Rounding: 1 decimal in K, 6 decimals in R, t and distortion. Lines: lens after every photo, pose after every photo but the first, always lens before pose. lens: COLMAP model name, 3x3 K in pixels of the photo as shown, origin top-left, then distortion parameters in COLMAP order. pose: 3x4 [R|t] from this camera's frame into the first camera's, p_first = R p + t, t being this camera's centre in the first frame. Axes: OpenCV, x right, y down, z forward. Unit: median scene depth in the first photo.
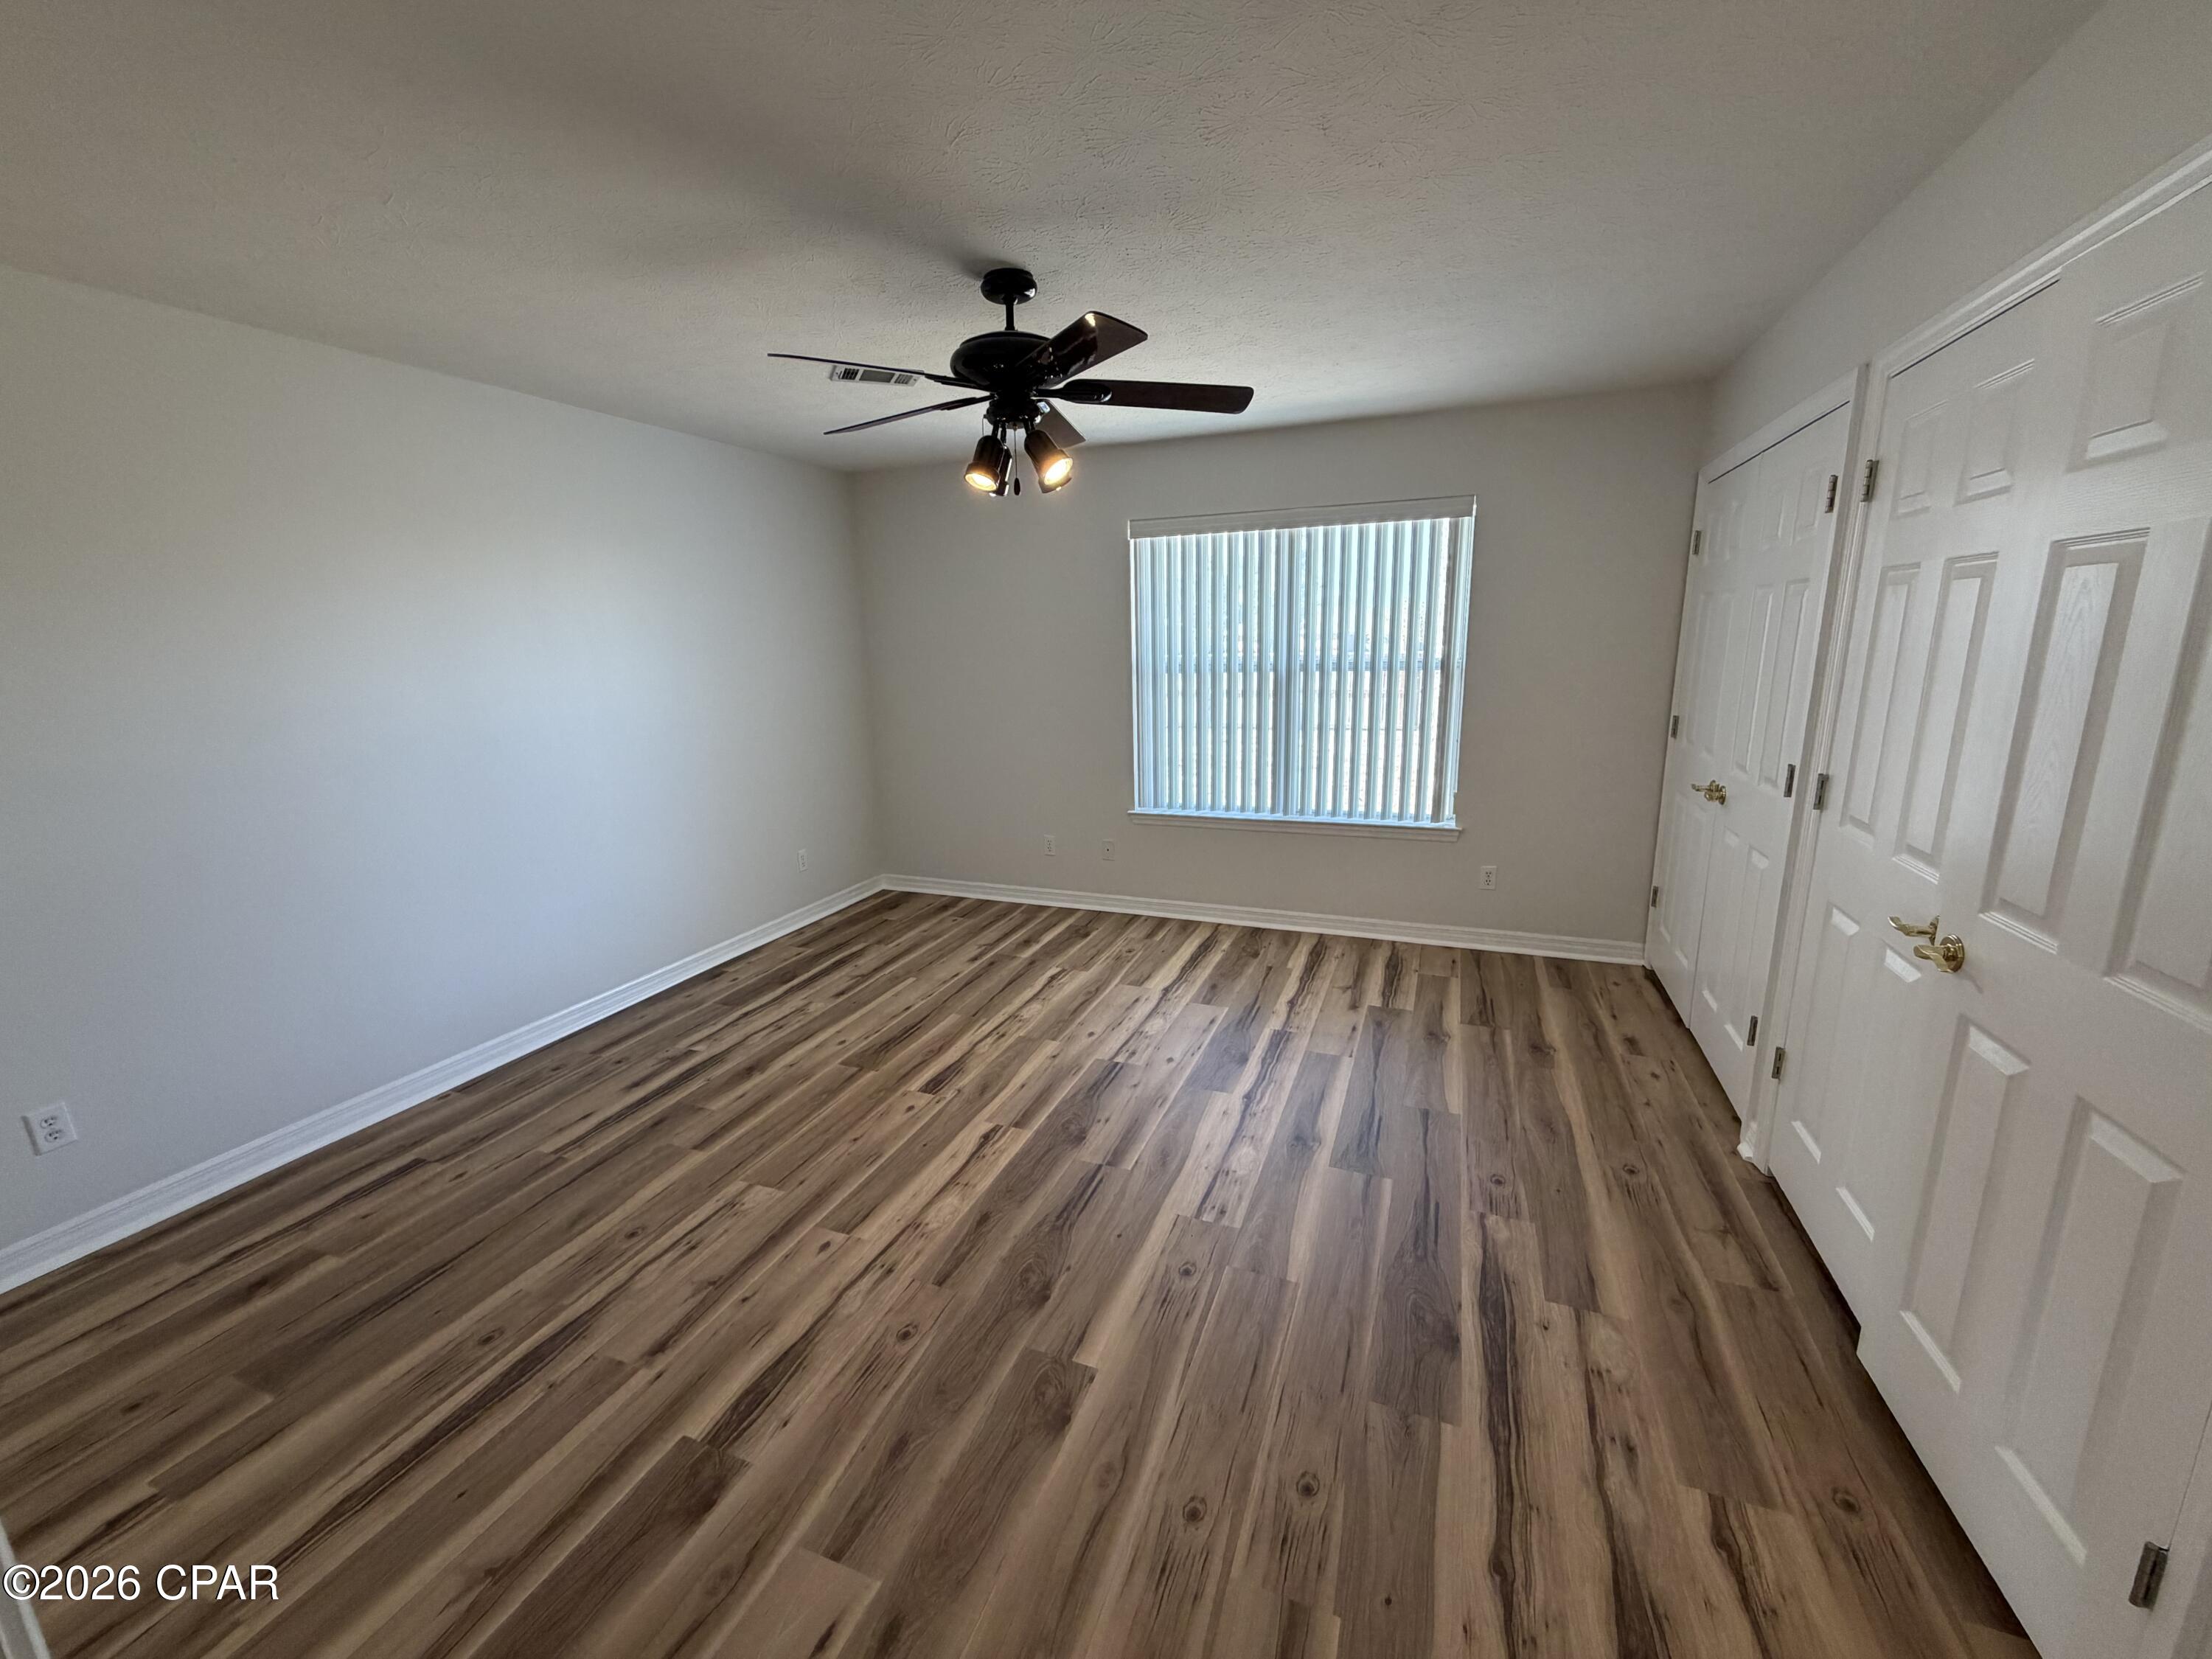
lens RADIAL K [[884.1, 0, 1099.1], [0, 884.1, 828.2], [0, 0, 1]] dist [0.000228, 0.000278]
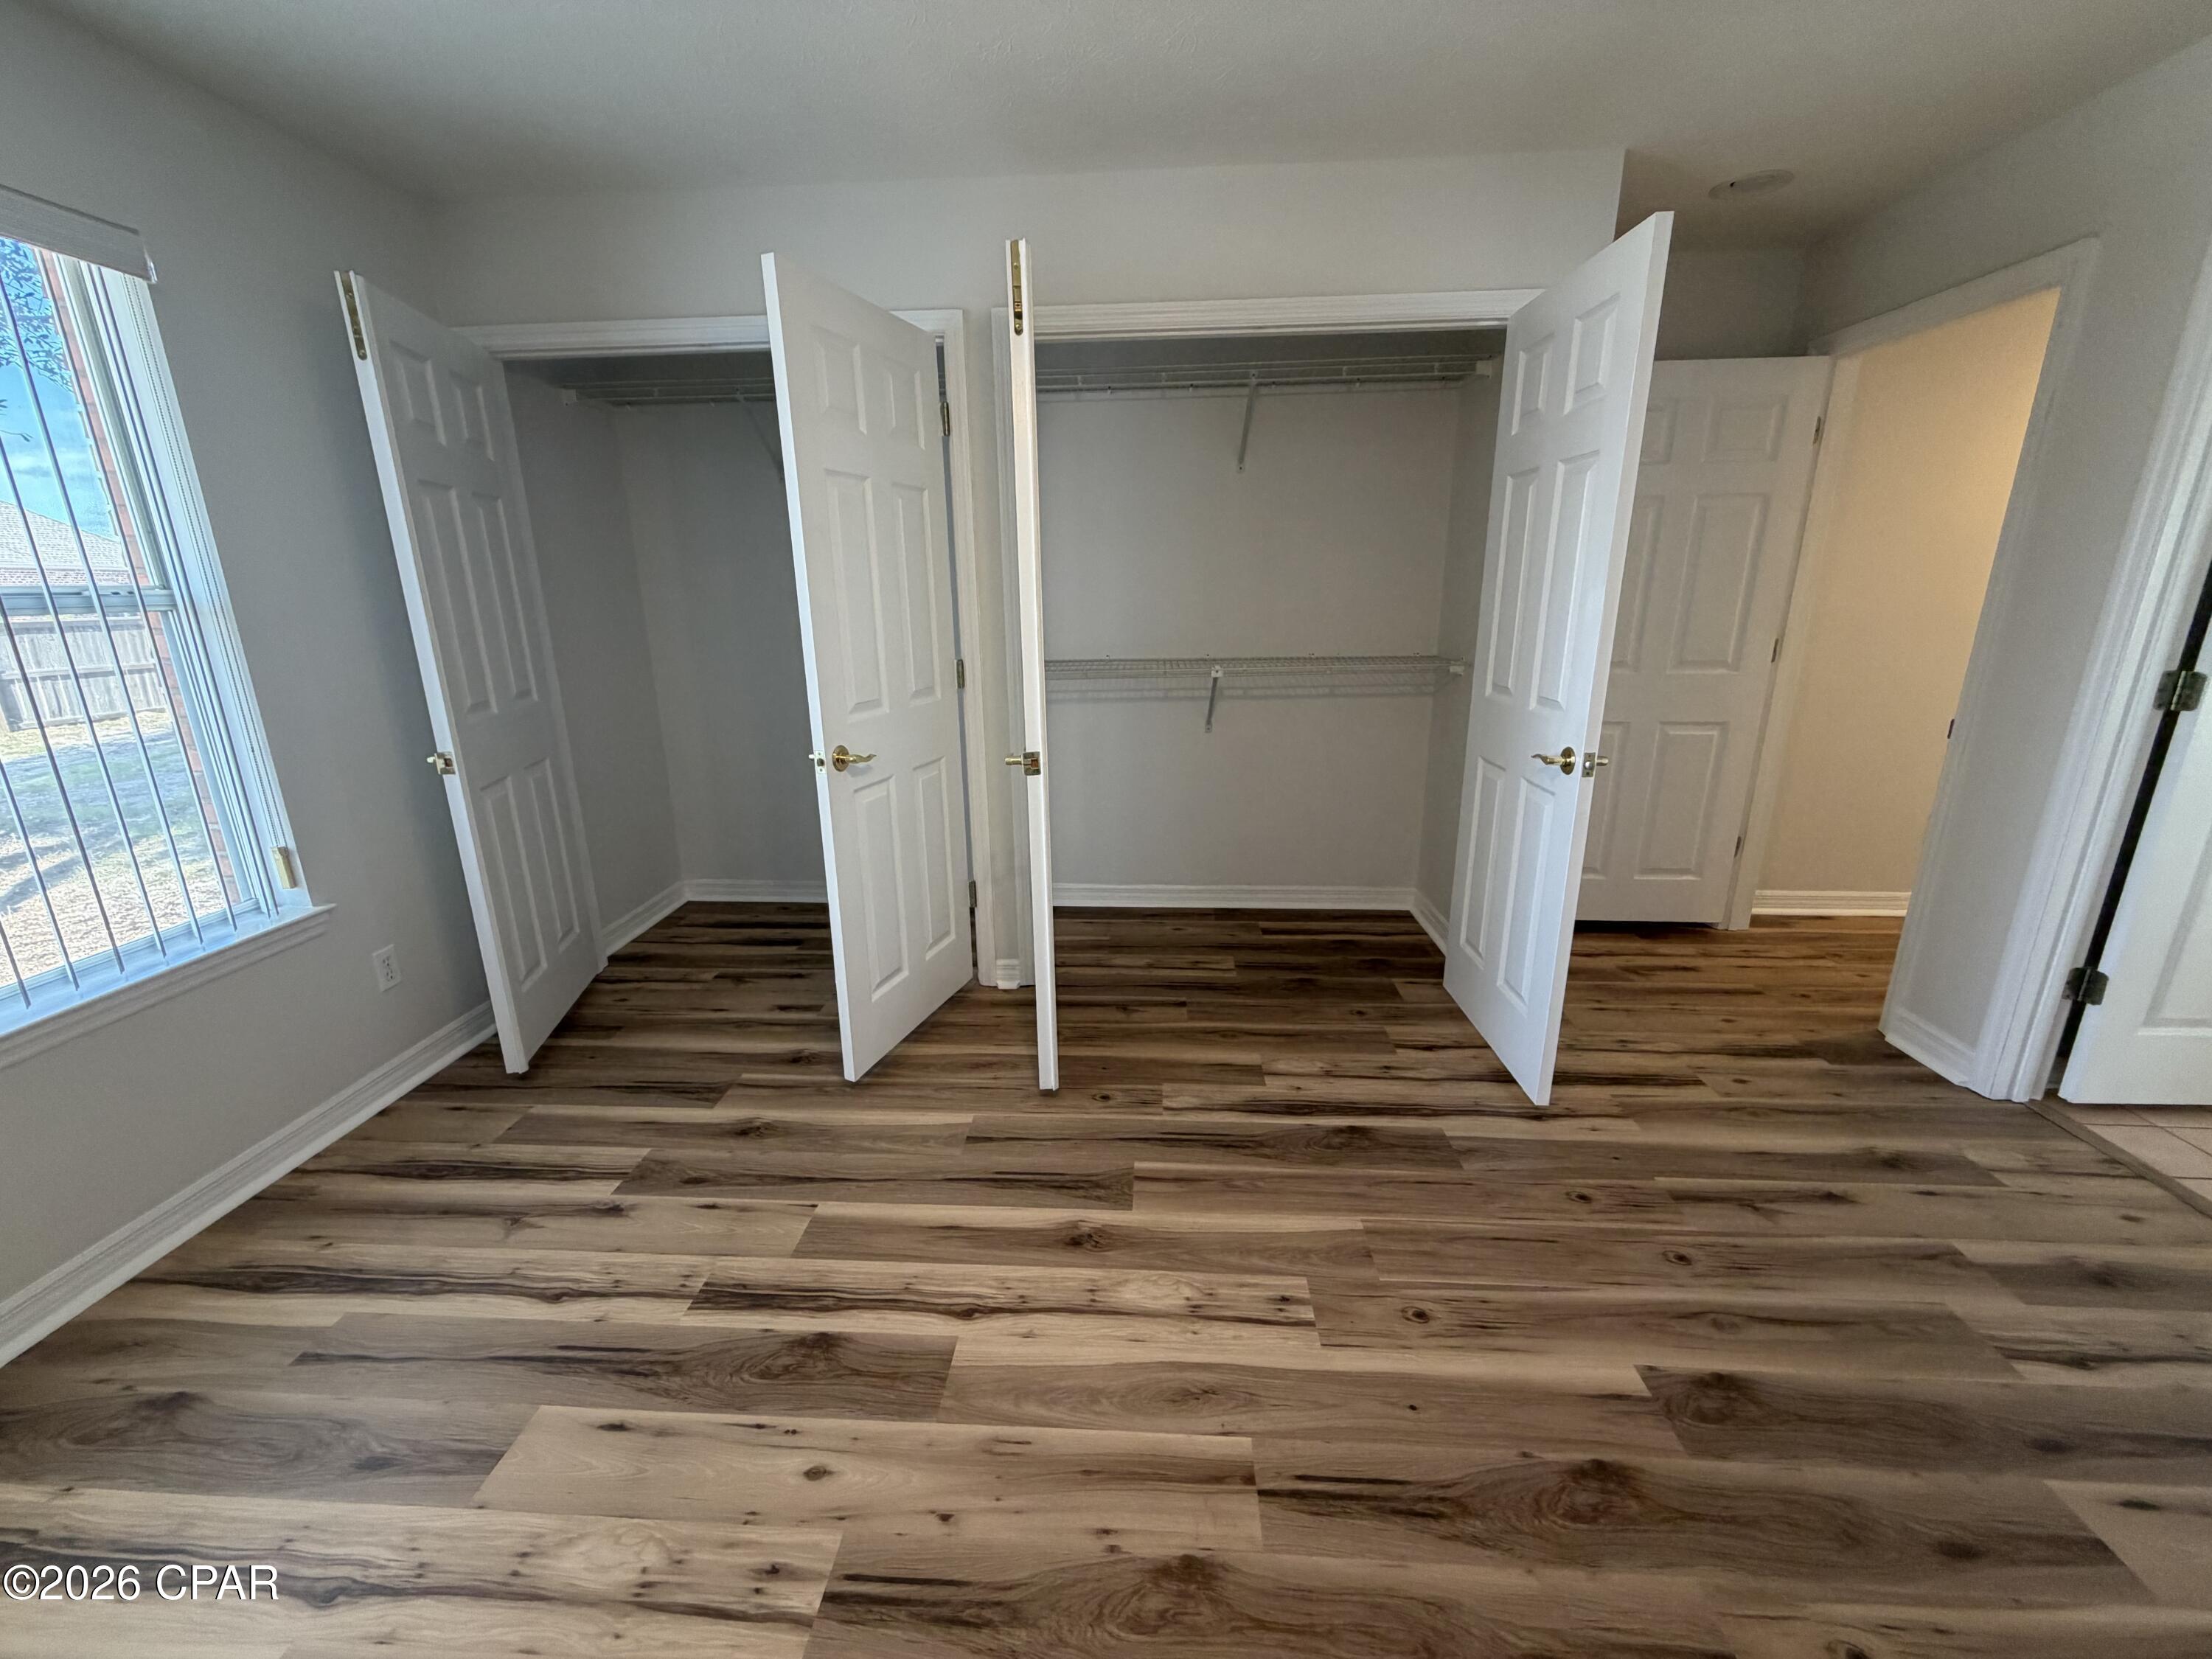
lens RADIAL K [[877.8, 0, 1102.2], [0, 877.8, 830.0], [0, 0, 1]] dist [-0.000403, -0.000115]
pose [[-0.310653, -0.227390, 0.922924, -0.365272], [0.220759, 0.927154, 0.302739, -0.164756], [-0.924532, 0.297791, -0.237824, 1.110433]]
